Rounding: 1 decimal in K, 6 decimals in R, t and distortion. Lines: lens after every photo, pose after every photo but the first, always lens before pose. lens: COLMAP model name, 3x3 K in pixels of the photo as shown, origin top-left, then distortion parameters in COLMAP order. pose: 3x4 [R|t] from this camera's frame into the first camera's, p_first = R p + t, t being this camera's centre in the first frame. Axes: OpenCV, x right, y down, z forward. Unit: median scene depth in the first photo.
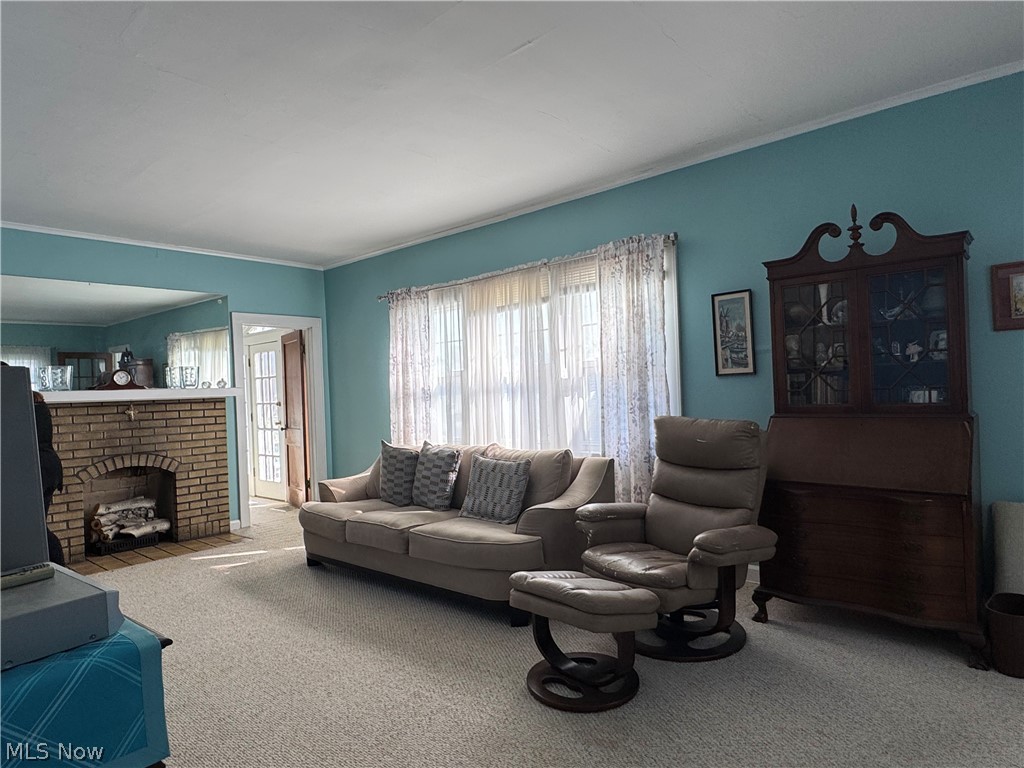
lens RADIAL K [[626.4, 0, 512.8], [0, 626.4, 387.7], [0, 0, 1]] dist [-0.003150, 0.000875]
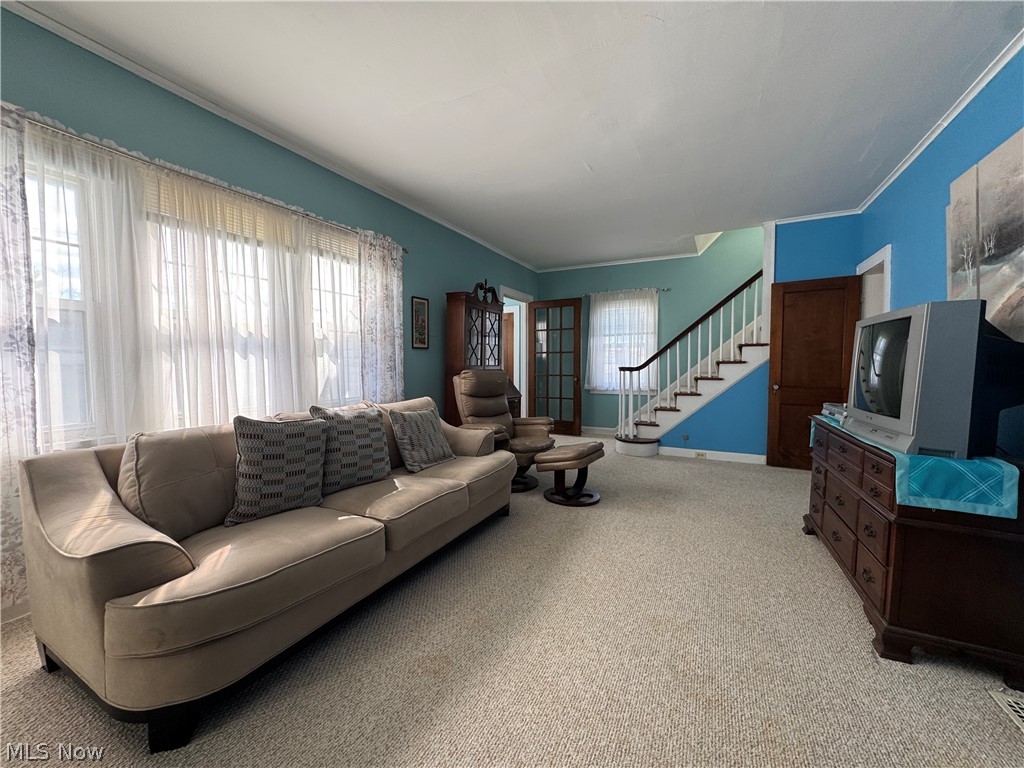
lens RADIAL K [[410.9, 0, 513.3], [0, 410.9, 385.1], [0, 0, 1]] dist [-0.000972, 0.000034]
pose [[-0.257602, -0.009235, 0.966207, -0.753185], [0.010617, 0.999867, 0.012387, 0.065102], [-0.966193, 0.013449, -0.257469, 1.029716]]
